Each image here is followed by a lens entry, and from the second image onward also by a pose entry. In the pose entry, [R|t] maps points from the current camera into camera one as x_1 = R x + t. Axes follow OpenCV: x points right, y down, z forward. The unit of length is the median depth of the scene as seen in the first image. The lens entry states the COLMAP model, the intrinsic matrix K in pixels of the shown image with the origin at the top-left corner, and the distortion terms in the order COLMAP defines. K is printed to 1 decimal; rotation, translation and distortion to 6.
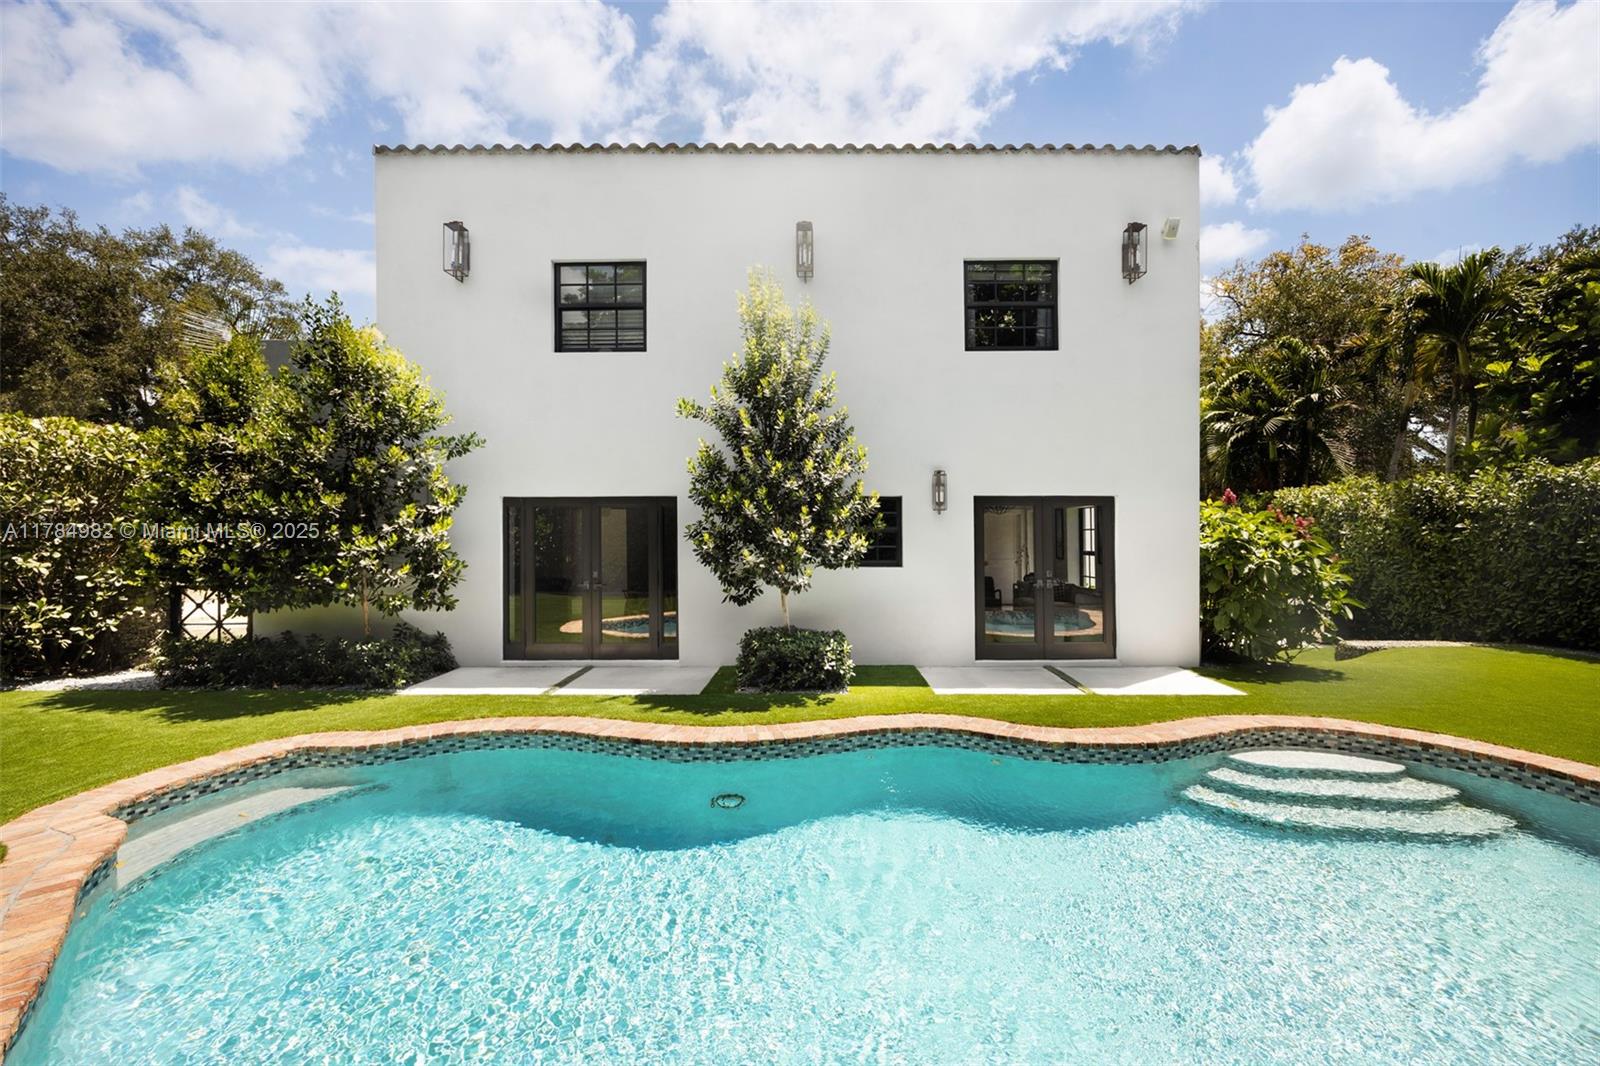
lens RADIAL K [[553.7, 0, 800.0], [0, 553.7, 533.0], [0, 0, 1]] dist [-0.000544, -0.000039]
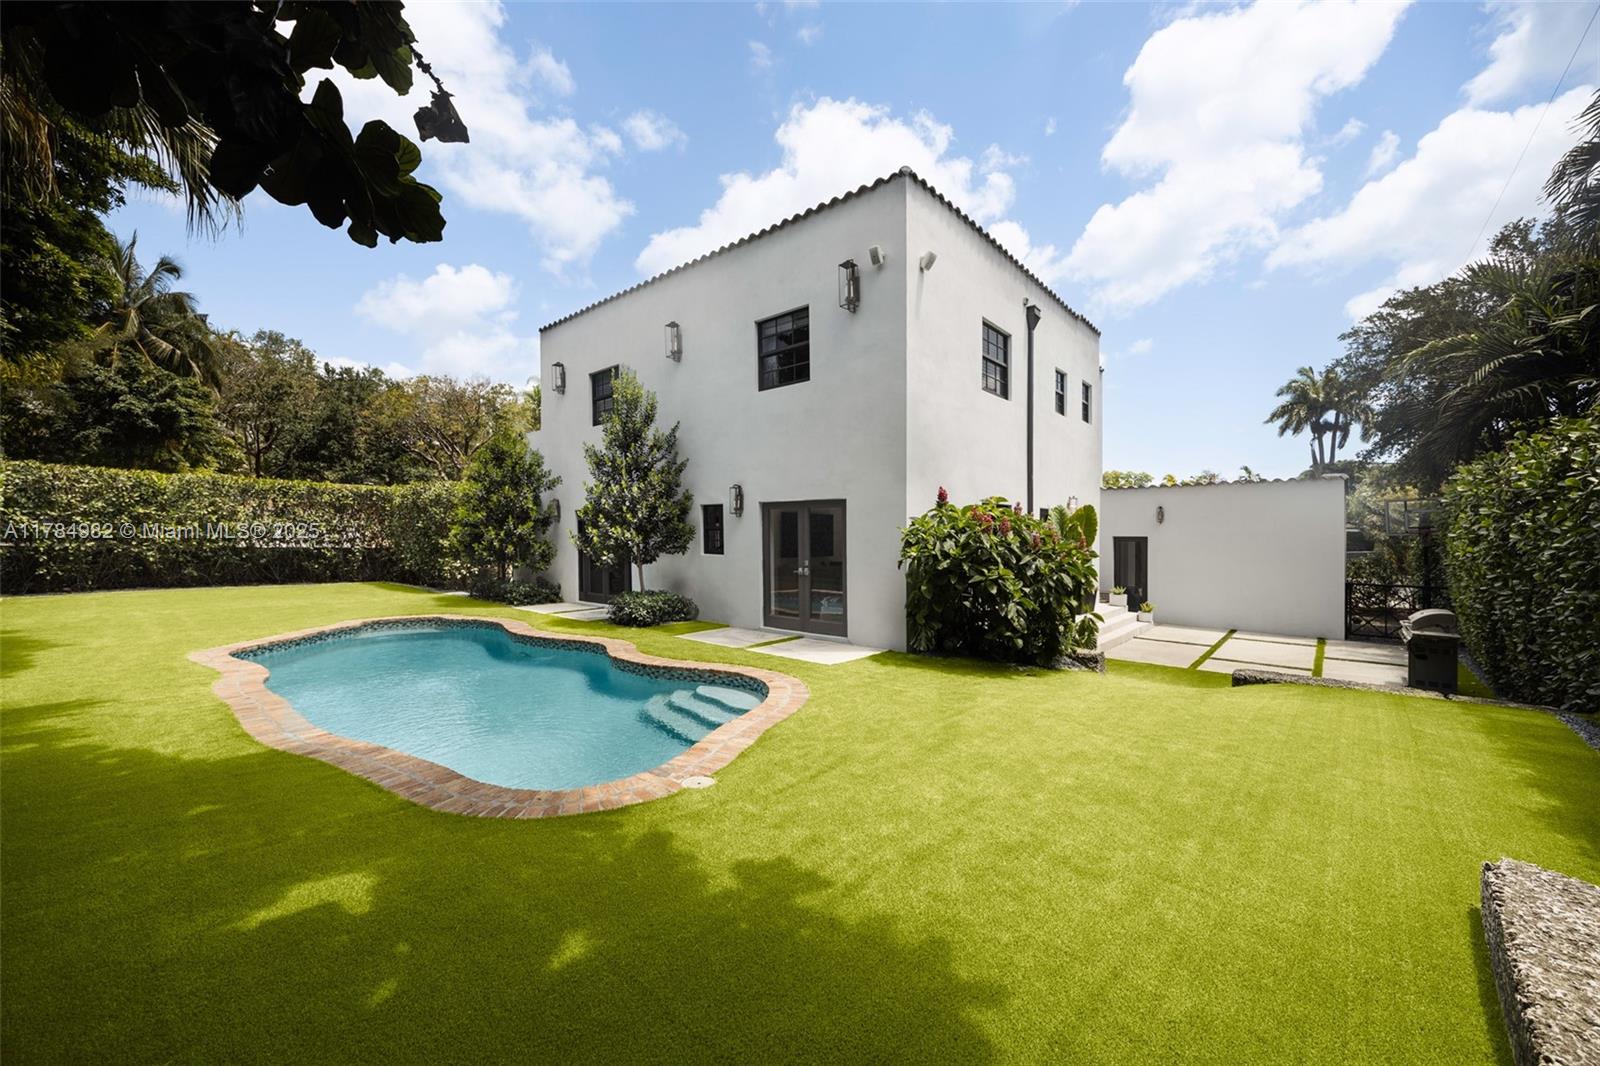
lens RADIAL K [[553.7, 0, 800.0], [0, 553.7, 533.0], [0, 0, 1]] dist [-0.000544, -0.000039]
pose [[0.798414, 0.005806, -0.602081, 1.172067], [-0.002337, 0.999976, 0.006543, -0.001699], [0.602105, -0.003817, 0.798408, 0.017391]]
